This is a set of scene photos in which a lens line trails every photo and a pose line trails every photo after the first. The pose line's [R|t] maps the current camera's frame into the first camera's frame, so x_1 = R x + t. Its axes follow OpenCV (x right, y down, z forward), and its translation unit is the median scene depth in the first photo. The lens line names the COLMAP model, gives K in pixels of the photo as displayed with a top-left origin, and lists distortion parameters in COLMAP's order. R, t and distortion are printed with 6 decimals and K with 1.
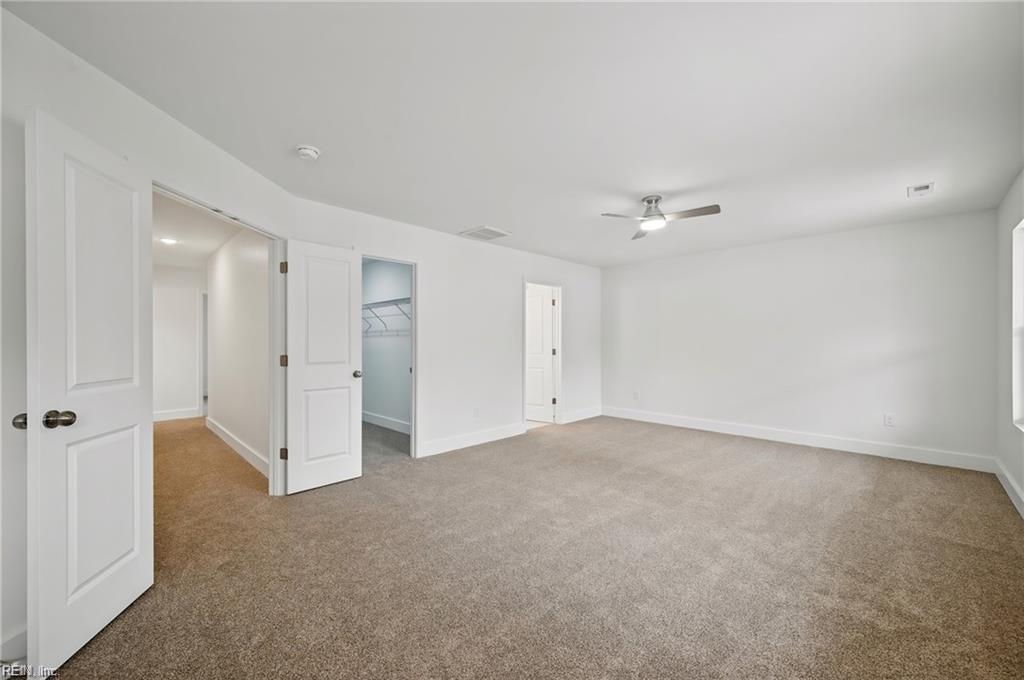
lens RADIAL K [[393.2, 0, 512.0], [0, 393.2, 340.0], [0, 0, 1]] dist [0.002835, -0.000073]
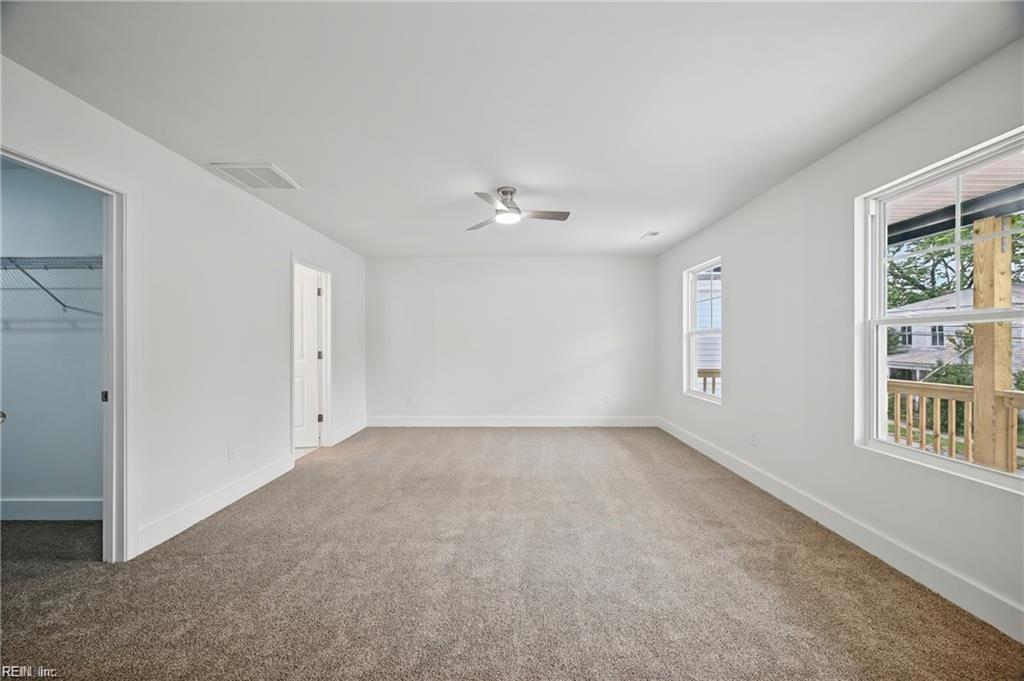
lens RADIAL K [[393.2, 0, 512.0], [0, 393.2, 340.5], [0, 0, 1]] dist [0.002835, -0.000073]
pose [[0.725101, 0.001103, 0.688642, -0.241209], [-0.000856, 0.999999, -0.000699, 0.001998], [-0.688642, -0.000083, 0.725101, 0.263052]]
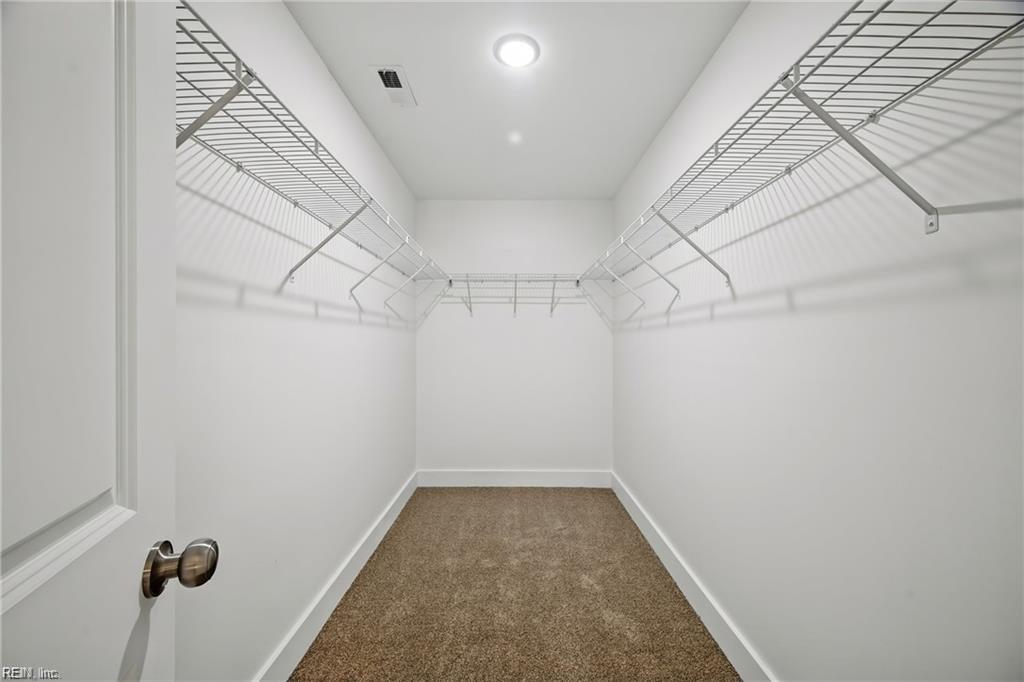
lens RADIAL K [[393.2, 0, 512.0], [0, 393.2, 341.0], [0, 0, 1]] dist [0.002835, -0.000073]
pose [[-0.699296, 0.001196, -0.714831, 0.005766], [-0.002097, 0.999991, 0.003725, 0.010290], [0.714829, 0.004104, -0.699288, 1.475136]]
